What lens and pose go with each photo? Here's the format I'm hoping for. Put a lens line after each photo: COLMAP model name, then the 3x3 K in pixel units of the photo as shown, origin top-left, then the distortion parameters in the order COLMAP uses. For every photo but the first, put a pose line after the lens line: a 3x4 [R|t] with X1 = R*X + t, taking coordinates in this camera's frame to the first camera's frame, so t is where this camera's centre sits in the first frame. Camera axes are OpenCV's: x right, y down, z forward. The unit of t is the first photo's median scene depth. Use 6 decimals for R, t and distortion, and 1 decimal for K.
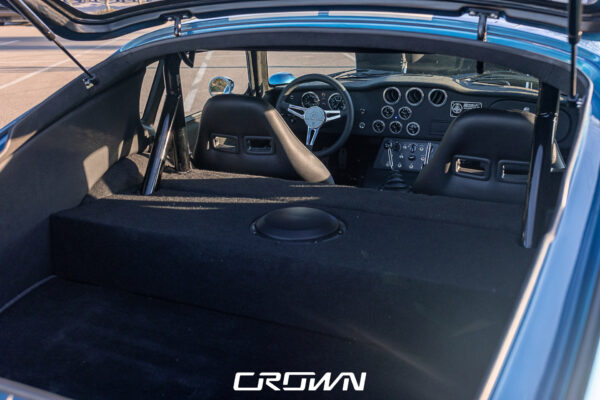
lens RADIAL K [[563.7, 0, 300.0], [0, 563.7, 200.0], [0, 0, 1]] dist [0.003111, -0.003157]
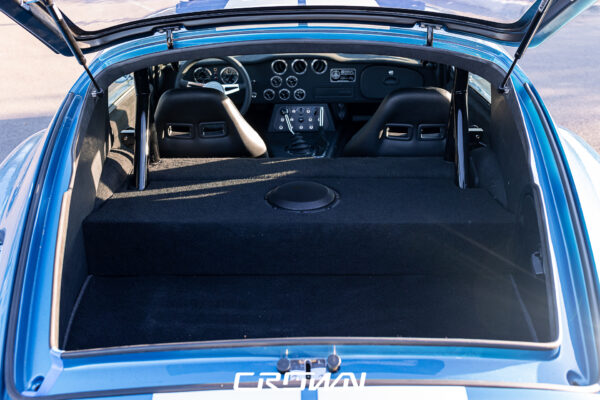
lens RADIAL K [[563.7, 0, 300.0], [0, 563.7, 200.0], [0, 0, 1]] dist [0.003111, -0.003157]
pose [[0.925276, -0.155656, 0.345883, -0.338558], [0.120918, 0.985385, 0.119977, -0.076027], [-0.359504, -0.069188, 0.930575, -0.130029]]
